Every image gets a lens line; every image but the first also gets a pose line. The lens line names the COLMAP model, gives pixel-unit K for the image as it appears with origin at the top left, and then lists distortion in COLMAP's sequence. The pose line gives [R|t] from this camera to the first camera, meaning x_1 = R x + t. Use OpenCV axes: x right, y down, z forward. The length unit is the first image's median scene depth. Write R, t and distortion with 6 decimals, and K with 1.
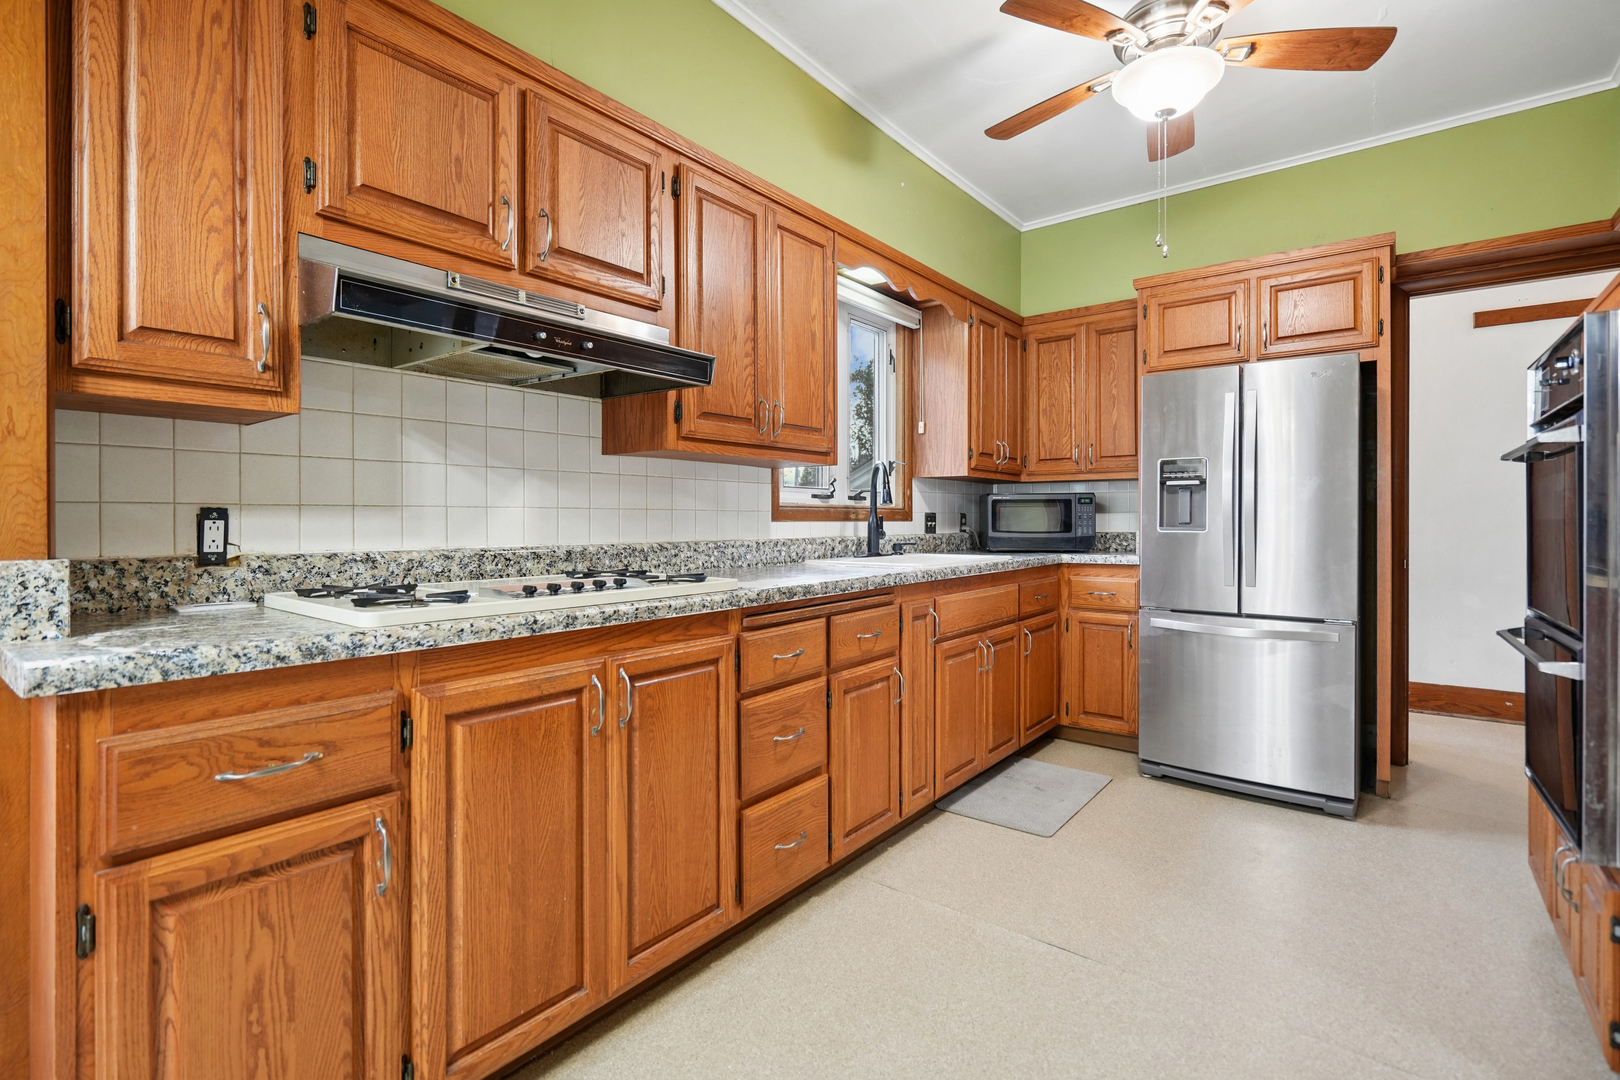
lens RADIAL K [[746.1, 0, 811.9], [0, 746.1, 521.9], [0, 0, 1]] dist [-0.003469, -0.000109]
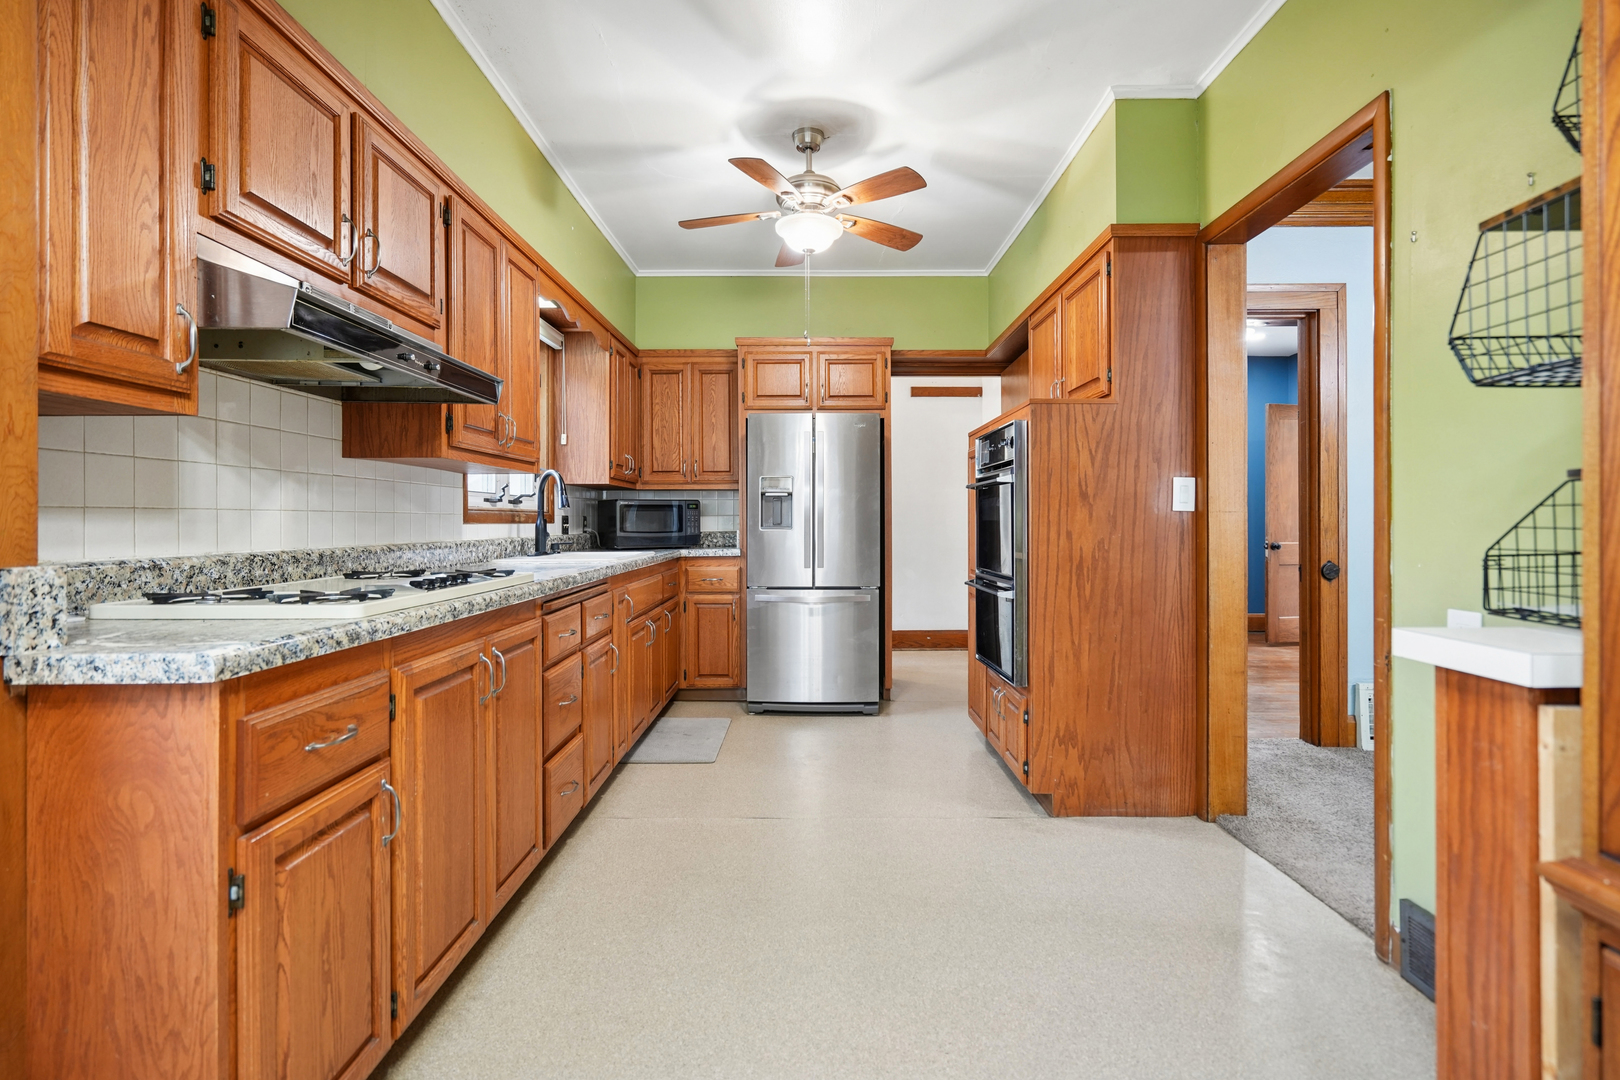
lens RADIAL K [[746.1, 0, 811.9], [0, 746.1, 521.9], [0, 0, 1]] dist [-0.003469, -0.000109]
pose [[0.790458, -0.003025, 0.612509, -0.459966], [0.004813, 0.999988, -0.001274, 0.000221], [-0.612497, 0.003955, 0.790463, -0.198280]]
